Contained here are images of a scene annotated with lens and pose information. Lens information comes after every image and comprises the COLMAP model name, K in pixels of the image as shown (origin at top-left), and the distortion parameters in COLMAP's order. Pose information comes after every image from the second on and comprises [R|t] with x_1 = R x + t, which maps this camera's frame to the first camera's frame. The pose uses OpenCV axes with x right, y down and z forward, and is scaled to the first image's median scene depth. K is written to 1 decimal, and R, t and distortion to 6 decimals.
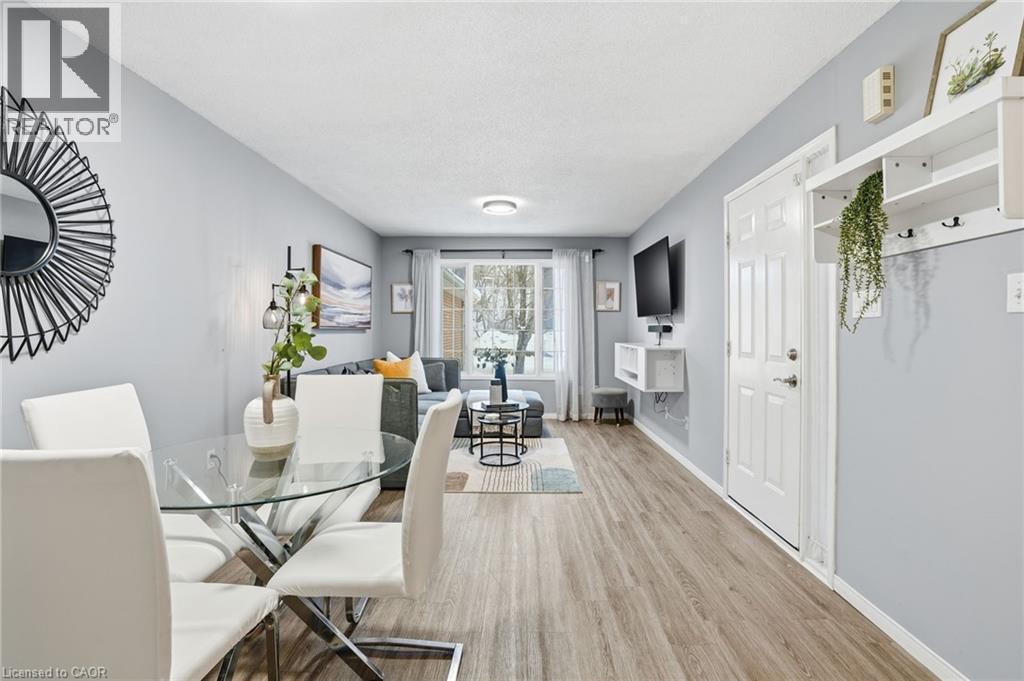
lens RADIAL K [[477.4, 0, 514.0], [0, 477.4, 330.0], [0, 0, 1]] dist [-0.029007, 0.004877]
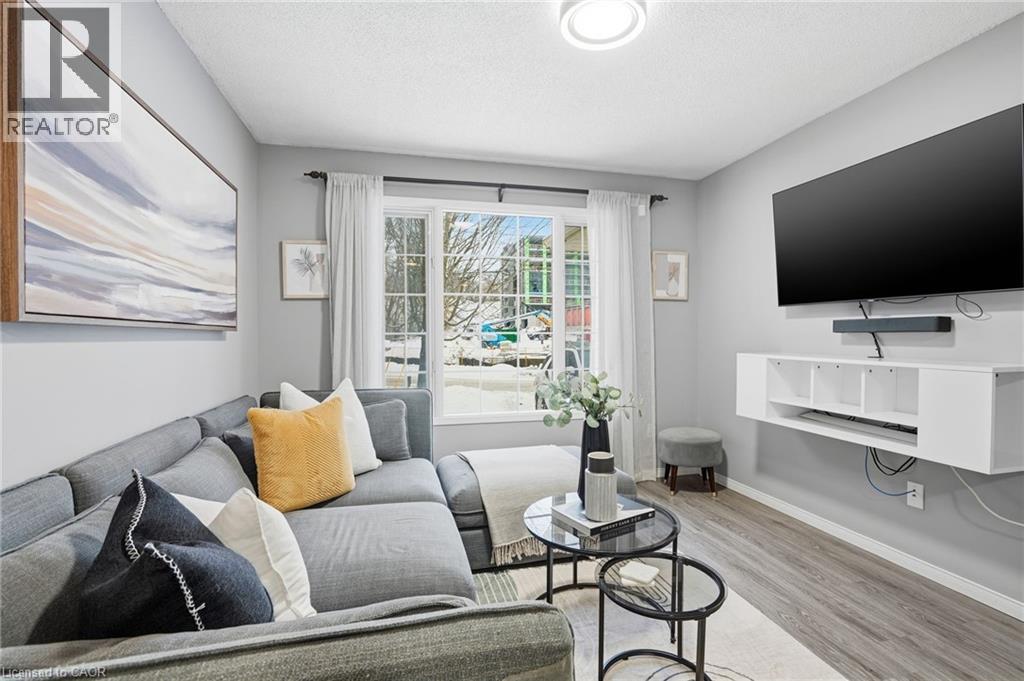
lens RADIAL K [[477.4, 0, 512.3], [0, 477.4, 342.5], [0, 0, 1]] dist [-0.029007, 0.004877]
pose [[0.969857, -0.010159, 0.243462, -0.154615], [0.006882, 0.999874, 0.014308, 0.004558], [-0.243577, -0.012202, 0.969805, 0.495074]]
